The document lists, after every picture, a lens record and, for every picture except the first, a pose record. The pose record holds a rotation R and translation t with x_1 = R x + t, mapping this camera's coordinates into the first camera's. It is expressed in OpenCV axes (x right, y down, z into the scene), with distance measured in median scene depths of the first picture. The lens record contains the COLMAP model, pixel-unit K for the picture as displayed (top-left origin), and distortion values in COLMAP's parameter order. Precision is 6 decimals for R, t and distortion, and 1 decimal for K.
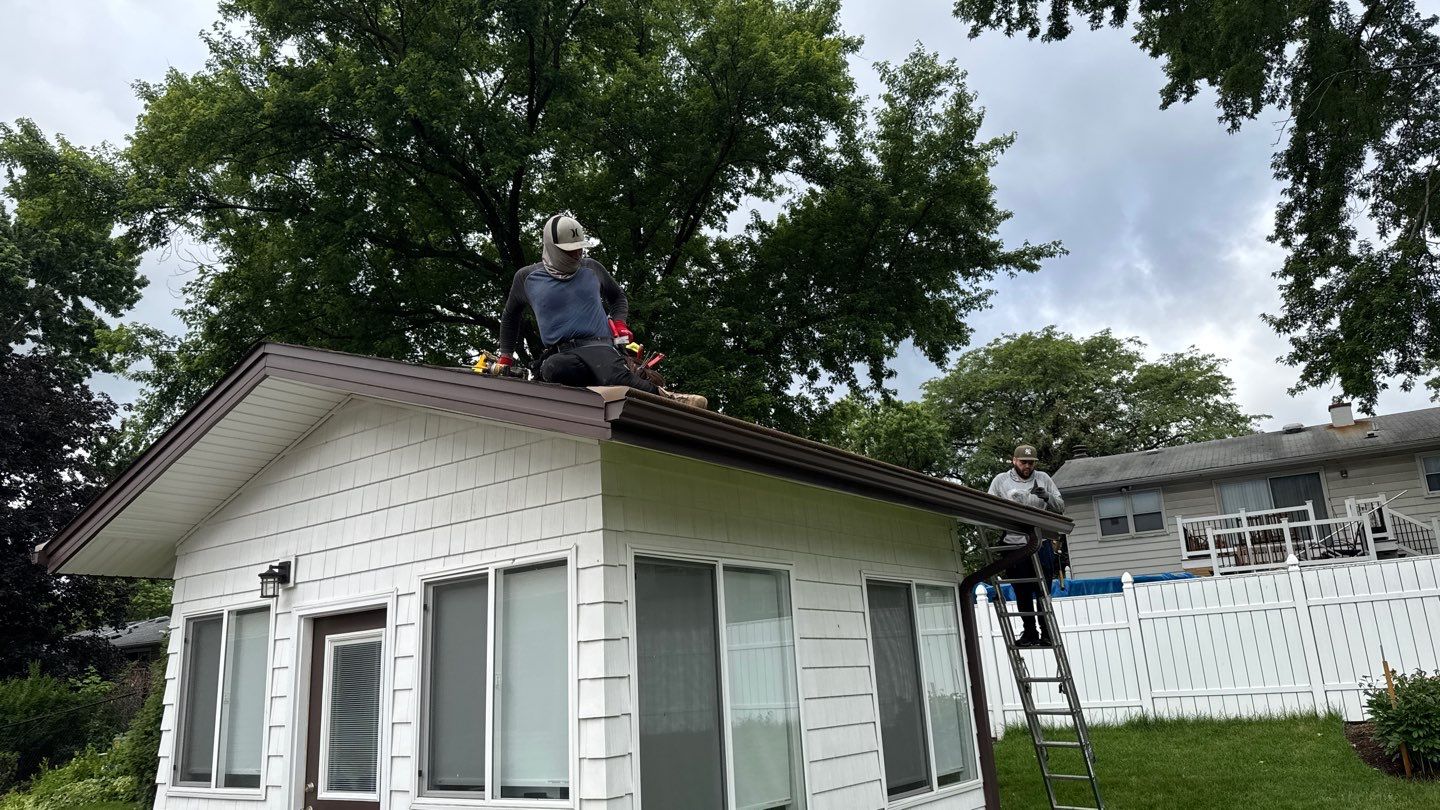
lens RADIAL K [[969.7, 0, 746.3], [0, 969.7, 402.6], [0, 0, 1]] dist [0.118108, -0.173218]
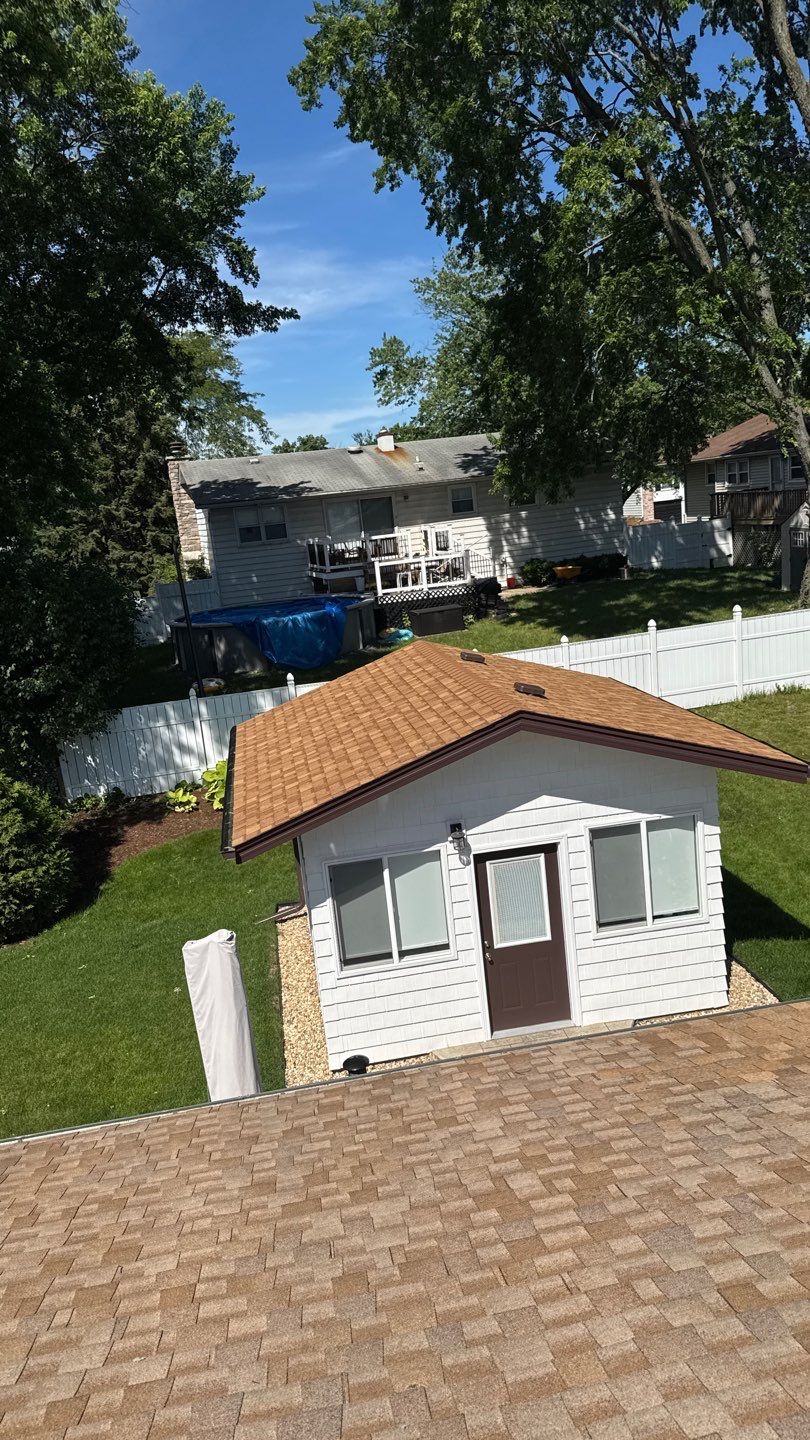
lens RADIAL K [[1008.5, 0, 405.0], [0, 1008.5, 720.0], [0, 0, 1]] dist [0.042133, -0.149206]
pose [[0.694796, -0.153538, 0.702627, -1.419246], [-0.153075, 0.922993, 0.353061, -0.465398], [-0.702728, -0.352860, 0.617789, 0.133998]]
